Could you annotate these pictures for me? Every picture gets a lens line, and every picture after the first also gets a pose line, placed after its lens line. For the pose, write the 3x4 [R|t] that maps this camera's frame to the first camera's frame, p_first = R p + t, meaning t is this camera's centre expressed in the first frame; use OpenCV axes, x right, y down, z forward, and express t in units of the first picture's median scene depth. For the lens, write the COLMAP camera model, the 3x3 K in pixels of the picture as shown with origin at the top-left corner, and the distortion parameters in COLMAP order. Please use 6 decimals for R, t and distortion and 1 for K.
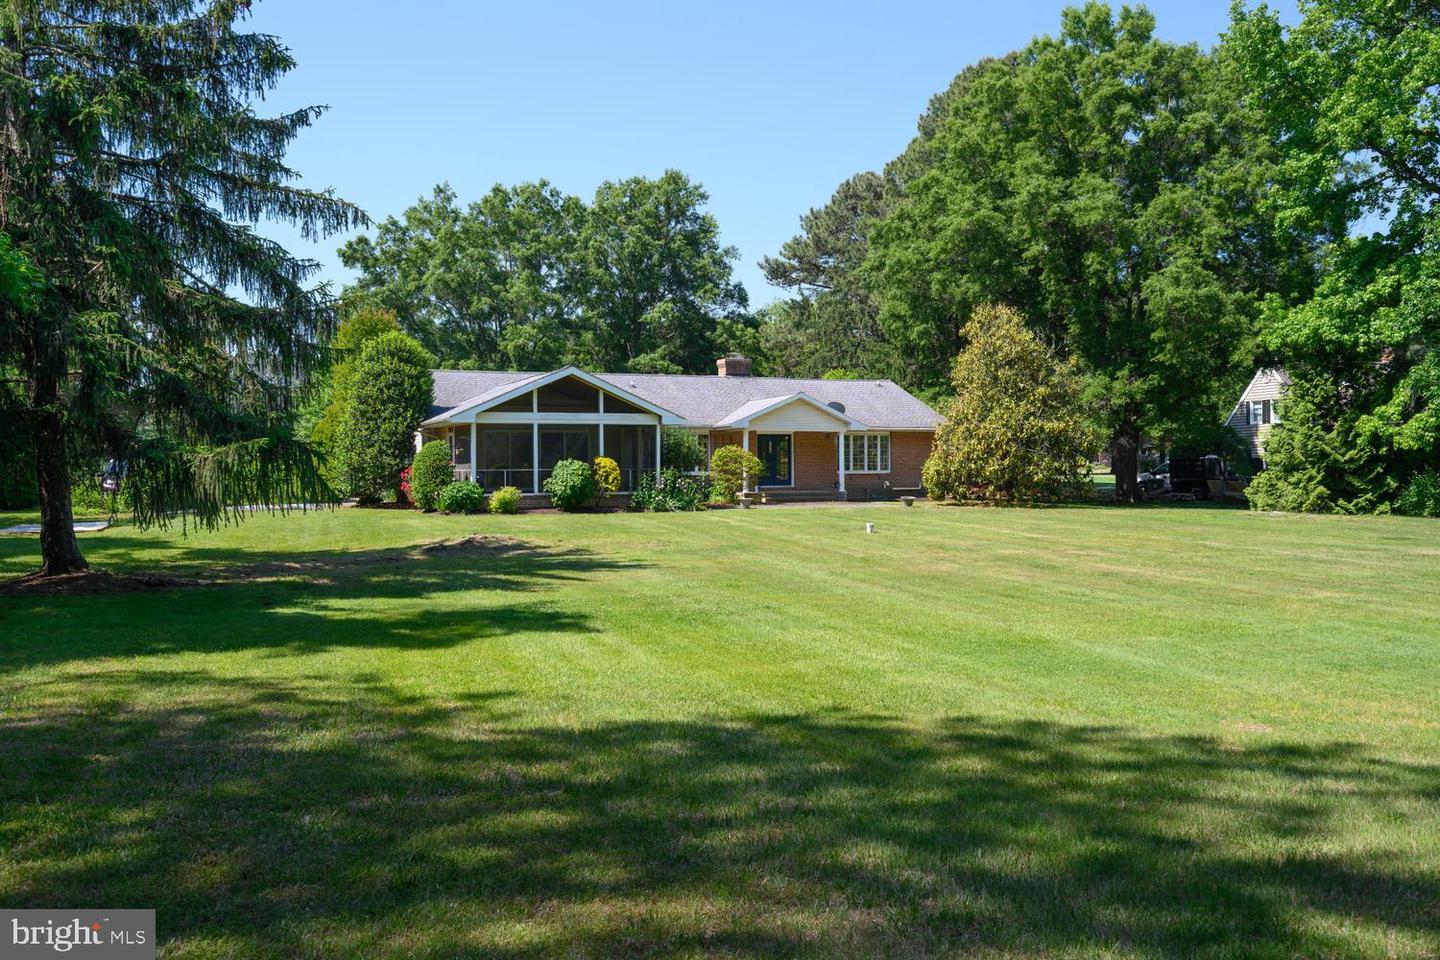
lens RADIAL K [[1245.7, 0, 720.1], [0, 1245.7, 474.4], [0, 0, 1]] dist [-0.007216, -0.001594]
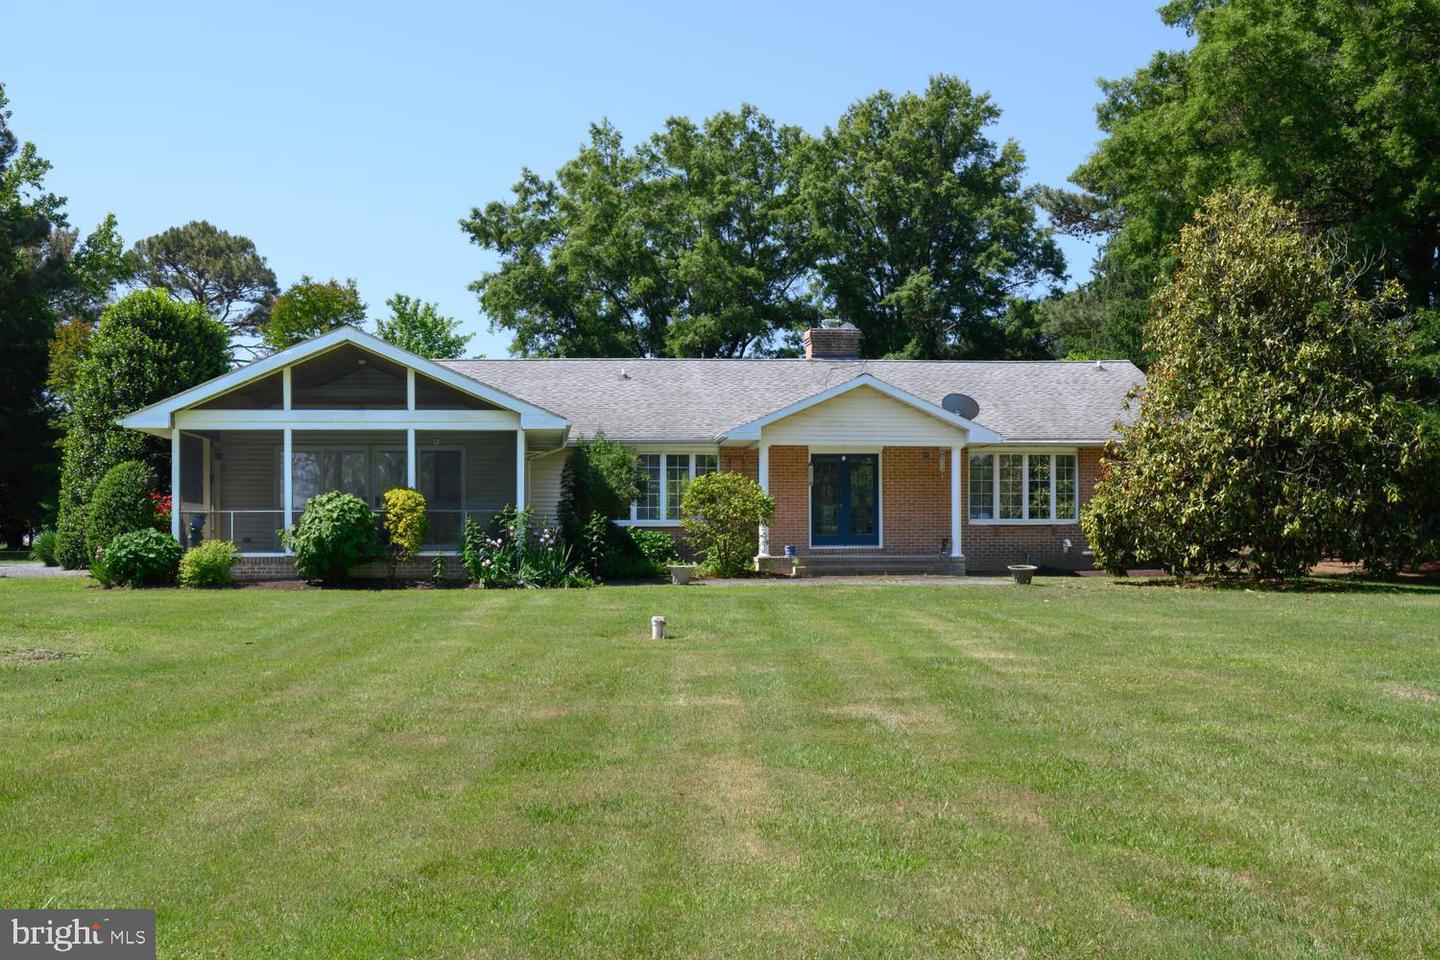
lens RADIAL K [[1587.6, 0, 719.8], [0, 1587.6, 487.3], [0, 0, 1]] dist [0.032781, 0.000000]
pose [[0.947755, -0.006941, -0.318923, 0.220085], [-0.004413, 0.999382, -0.034867, 0.008145], [0.318968, 0.034453, 0.947139, 0.311311]]
